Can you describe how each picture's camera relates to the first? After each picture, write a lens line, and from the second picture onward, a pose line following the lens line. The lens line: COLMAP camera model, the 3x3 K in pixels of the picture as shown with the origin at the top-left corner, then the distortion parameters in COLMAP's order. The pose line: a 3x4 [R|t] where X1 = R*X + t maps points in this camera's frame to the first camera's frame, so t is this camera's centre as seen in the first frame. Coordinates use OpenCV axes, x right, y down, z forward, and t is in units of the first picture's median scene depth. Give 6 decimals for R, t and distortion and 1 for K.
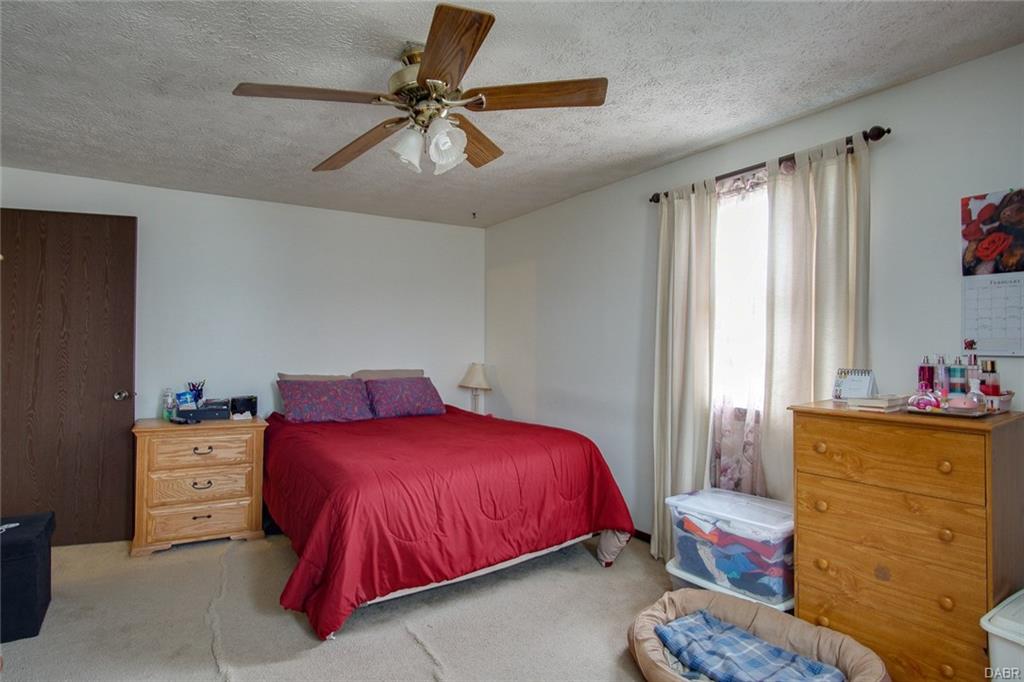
lens RADIAL K [[553.0, 0, 510.4], [0, 553.0, 339.8], [0, 0, 1]] dist [-0.028709, 0.003602]
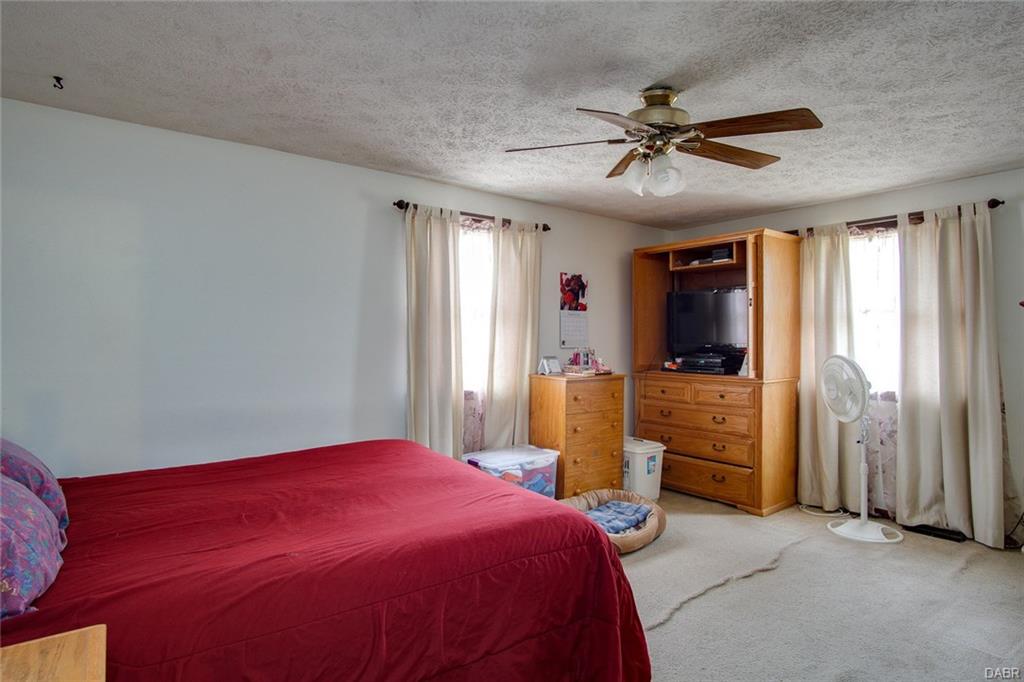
lens RADIAL K [[553.0, 0, 510.8], [0, 553.0, 341.2], [0, 0, 1]] dist [-0.028709, 0.003602]
pose [[-0.099424, 0.001848, 0.995043, -1.120860], [-0.004200, 0.999989, -0.002276, 0.008162], [-0.995036, -0.004406, -0.099415, 1.245398]]
